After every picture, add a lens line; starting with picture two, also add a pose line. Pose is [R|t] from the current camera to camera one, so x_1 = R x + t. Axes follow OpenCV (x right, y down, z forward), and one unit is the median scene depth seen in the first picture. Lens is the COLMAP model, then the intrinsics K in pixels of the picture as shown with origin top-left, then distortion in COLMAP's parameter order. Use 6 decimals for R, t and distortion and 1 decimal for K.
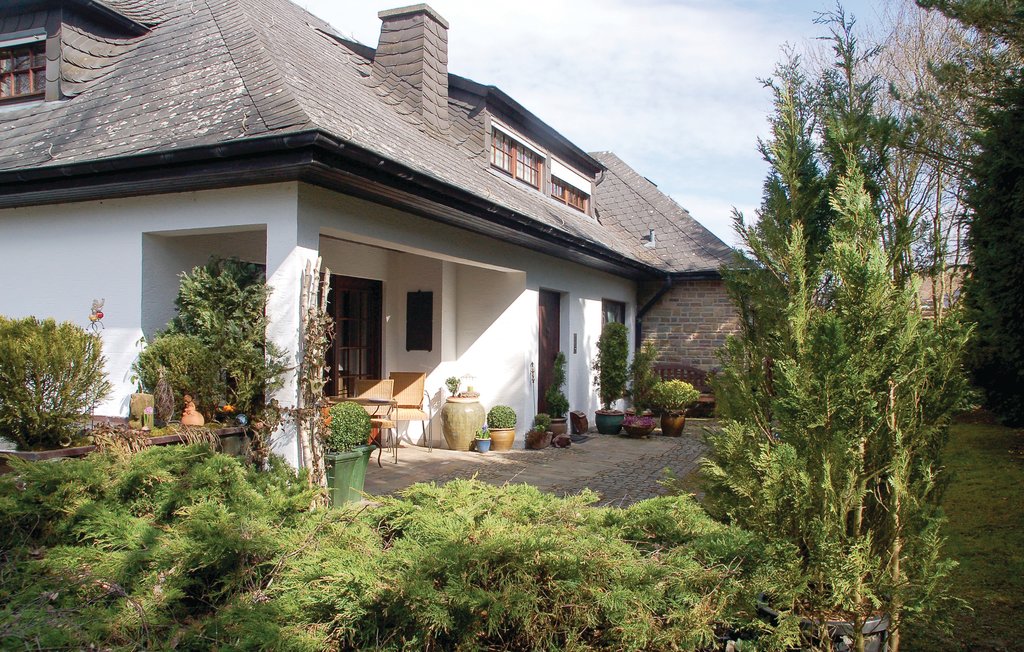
lens RADIAL K [[870.3, 0, 511.7], [0, 870.3, 327.4], [0, 0, 1]] dist [-0.049109, 0.013515]
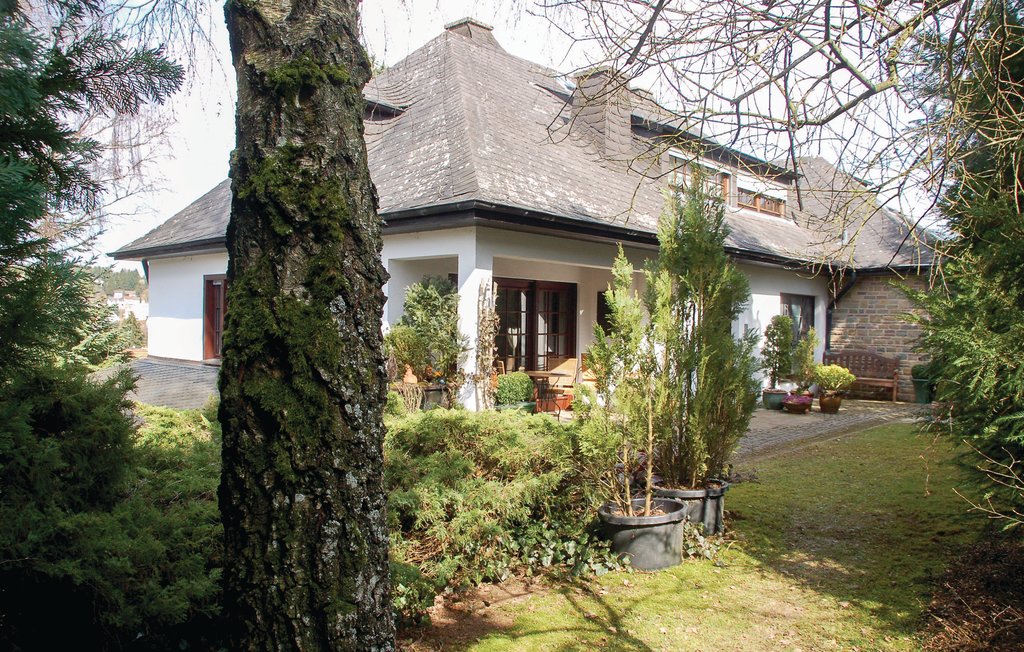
lens RADIAL K [[870.3, 0, 512.8], [0, 870.3, 326.2], [0, 0, 1]] dist [-0.049109, 0.013515]
pose [[0.942291, 0.004318, -0.334768, 0.320616], [0.000437, 0.999900, 0.014127, -0.013167], [0.334796, -0.013458, 0.942195, -0.415104]]
